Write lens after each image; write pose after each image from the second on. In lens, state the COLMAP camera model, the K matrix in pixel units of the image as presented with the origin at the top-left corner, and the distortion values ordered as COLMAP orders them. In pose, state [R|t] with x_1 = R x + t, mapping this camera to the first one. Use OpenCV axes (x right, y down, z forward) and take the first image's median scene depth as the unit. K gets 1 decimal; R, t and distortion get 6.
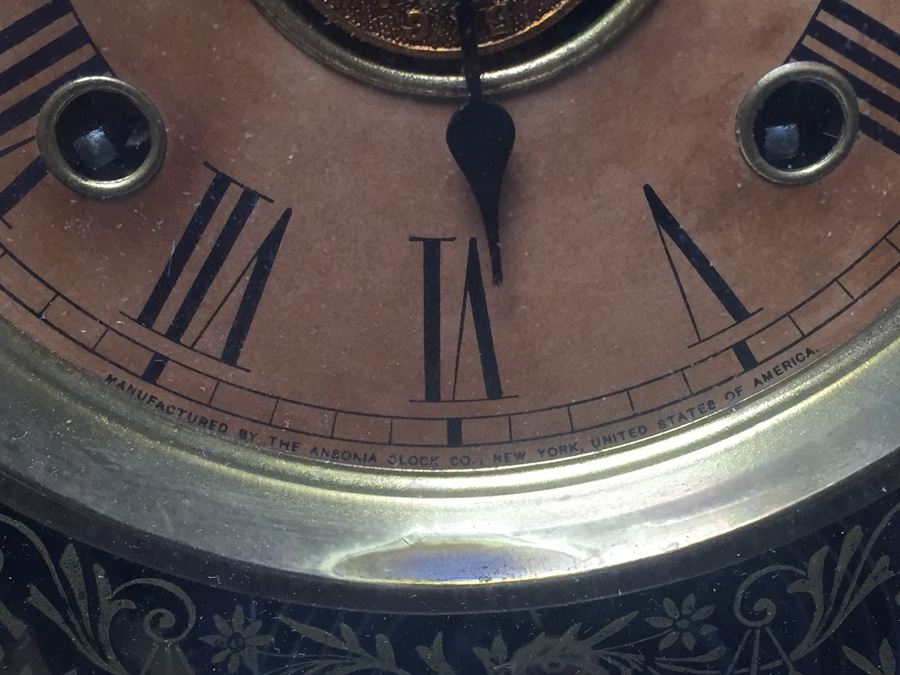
lens RADIAL K [[1607.7, 0, 437.7], [0, 1607.7, 329.4], [0, 0, 1]] dist [0.050160, 0.000000]
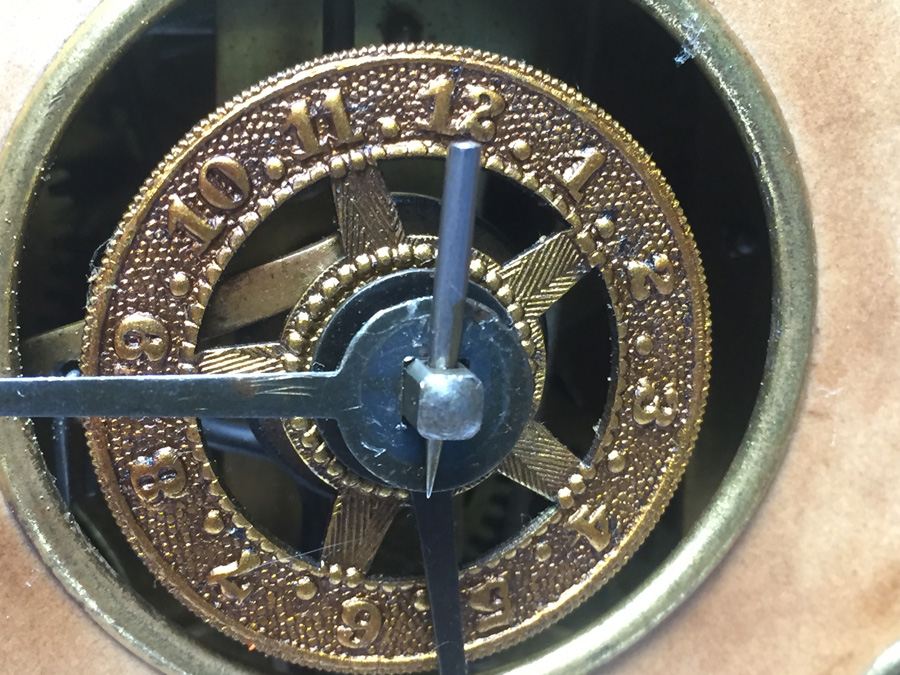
lens RADIAL K [[1607.7, 0, 448.6], [0, 1607.7, 333.6], [0, 0, 1]] dist [0.050160, 0.000000]
pose [[0.978887, -0.028978, 0.202337, -0.088136], [0.068296, 0.979377, -0.190147, -0.160022], [-0.192655, 0.199952, 0.960679, 0.359707]]
